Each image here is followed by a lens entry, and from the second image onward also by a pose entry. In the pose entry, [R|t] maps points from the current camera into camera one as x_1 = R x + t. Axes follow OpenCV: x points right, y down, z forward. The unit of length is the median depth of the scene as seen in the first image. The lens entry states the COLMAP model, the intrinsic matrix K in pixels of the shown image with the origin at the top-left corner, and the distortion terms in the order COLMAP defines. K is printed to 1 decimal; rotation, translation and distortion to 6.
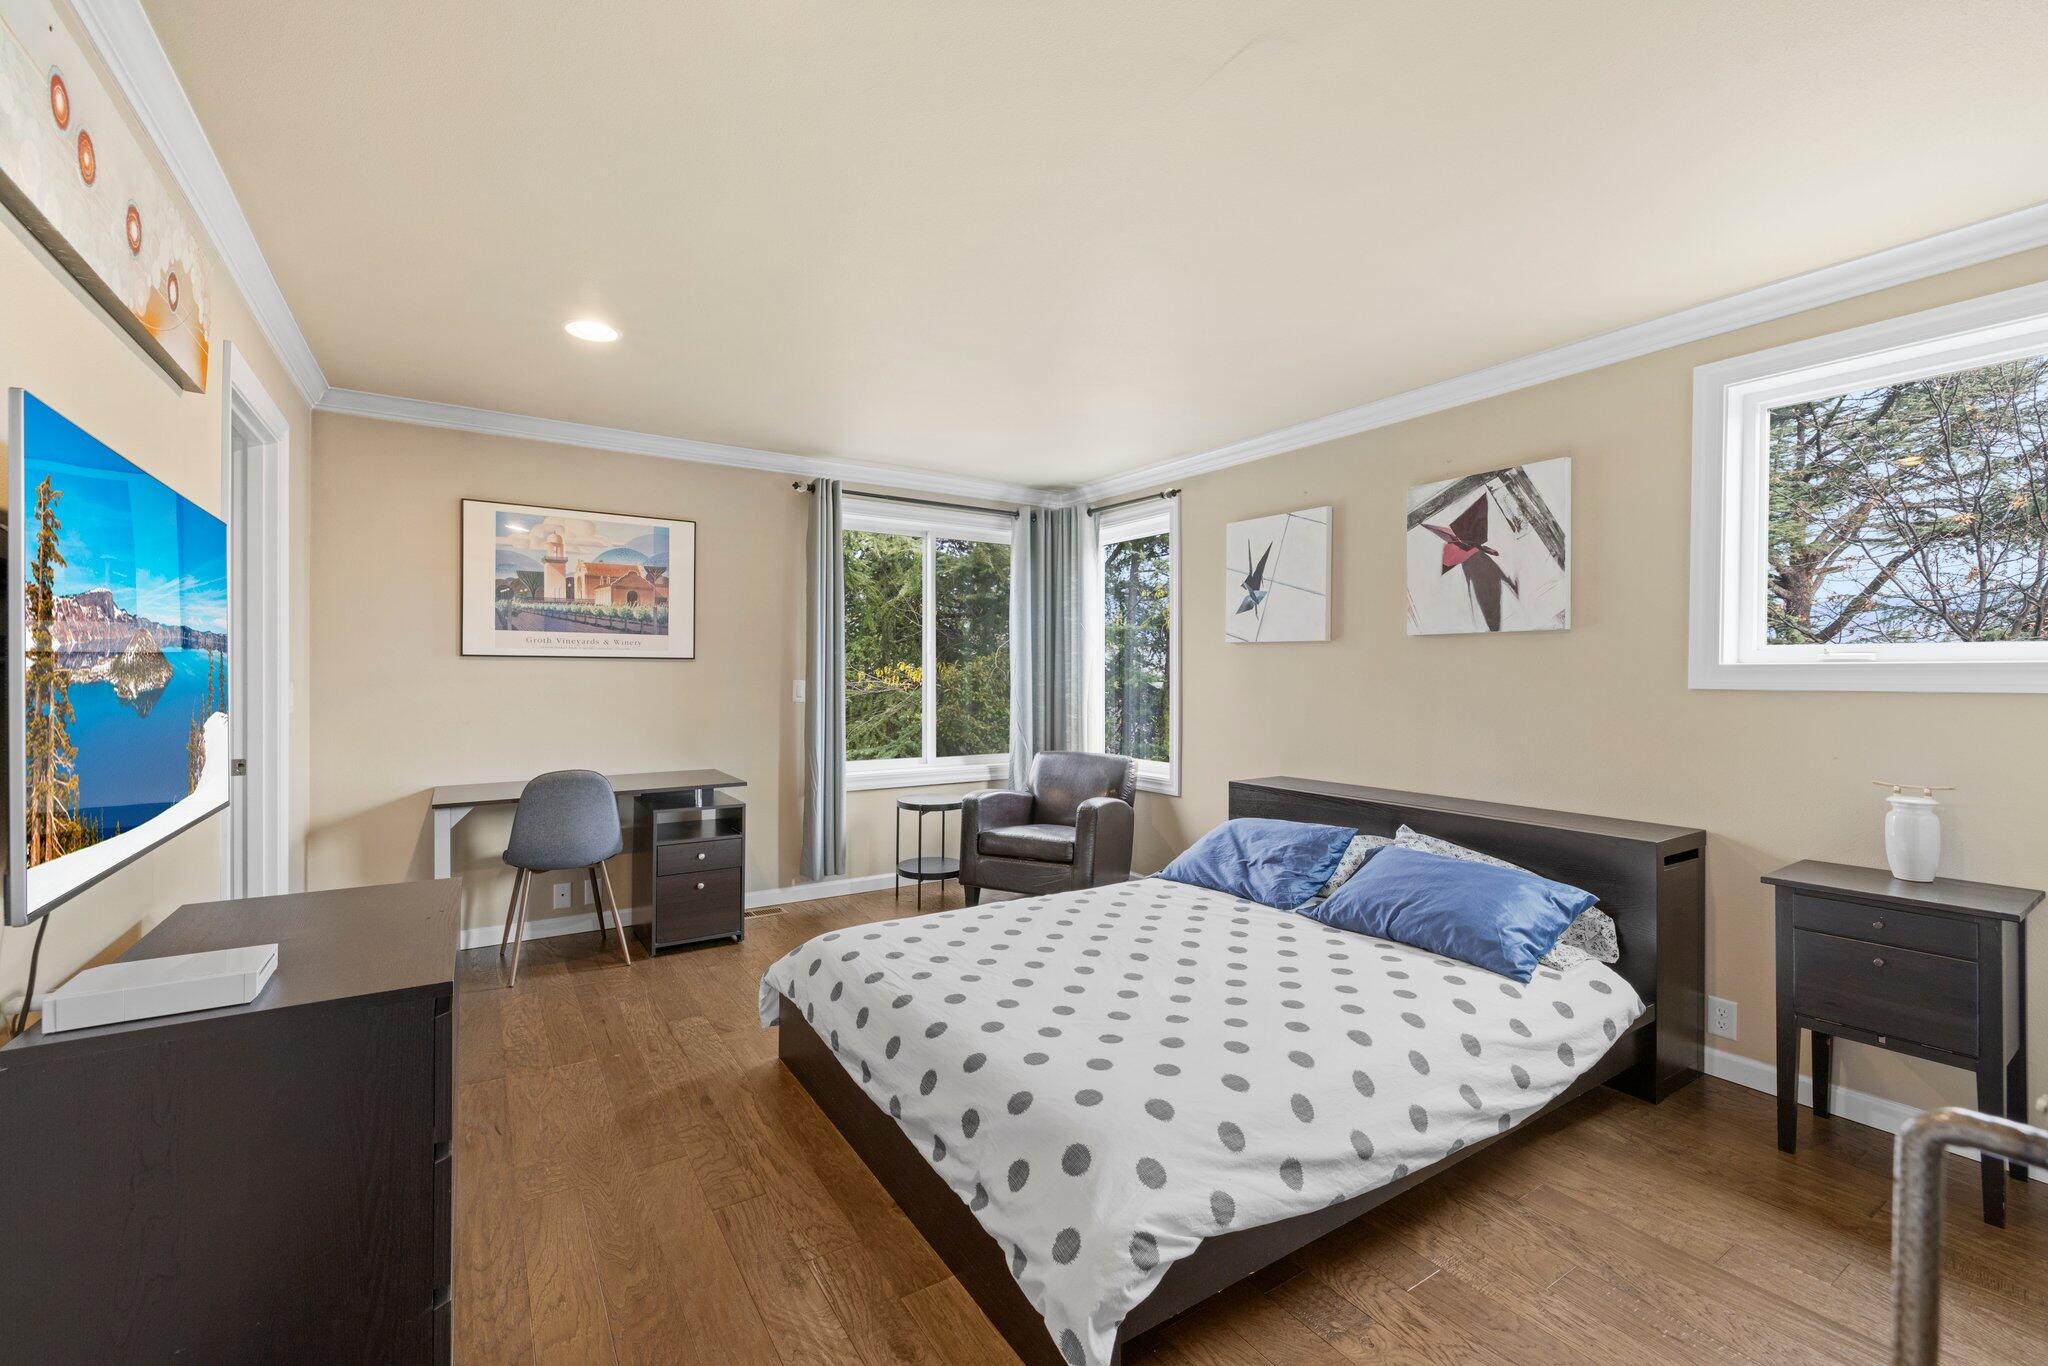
lens RADIAL K [[860.4, 0, 1023.7], [0, 860.4, 679.8], [0, 0, 1]] dist [-0.000814, 0.000004]
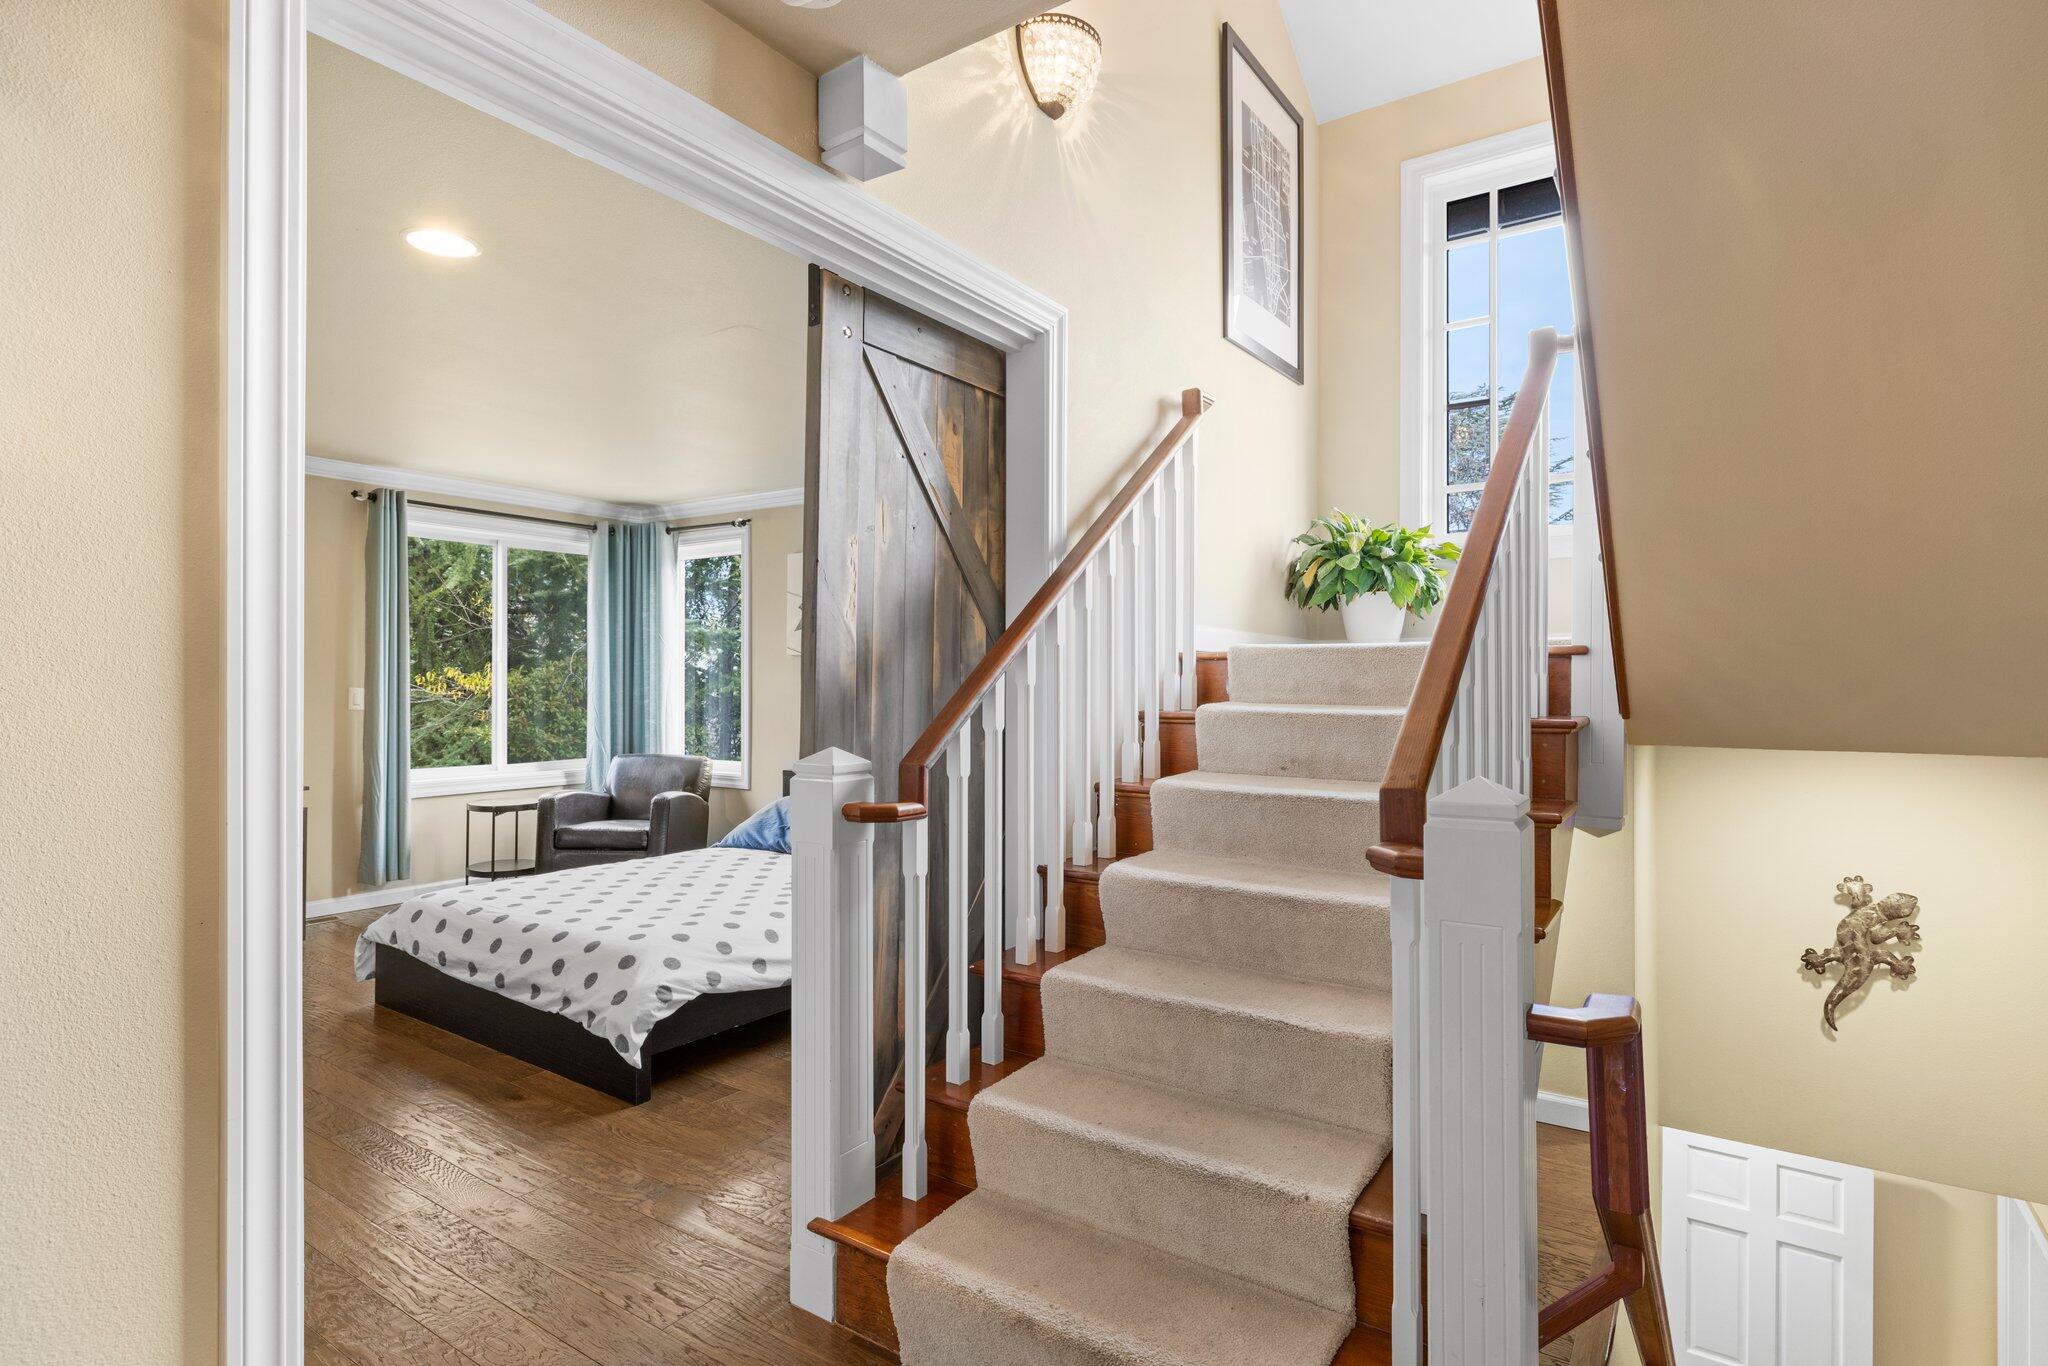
lens RADIAL K [[1032.8, 0, 1028.8], [0, 1032.8, 677.2], [0, 0, 1]] dist [0.000178, 0.000762]
pose [[0.925963, 0.001675, 0.377610, 0.007664], [0.002236, 0.999948, -0.009918, 0.001808], [-0.377607, 0.010028, 0.925911, -0.396753]]
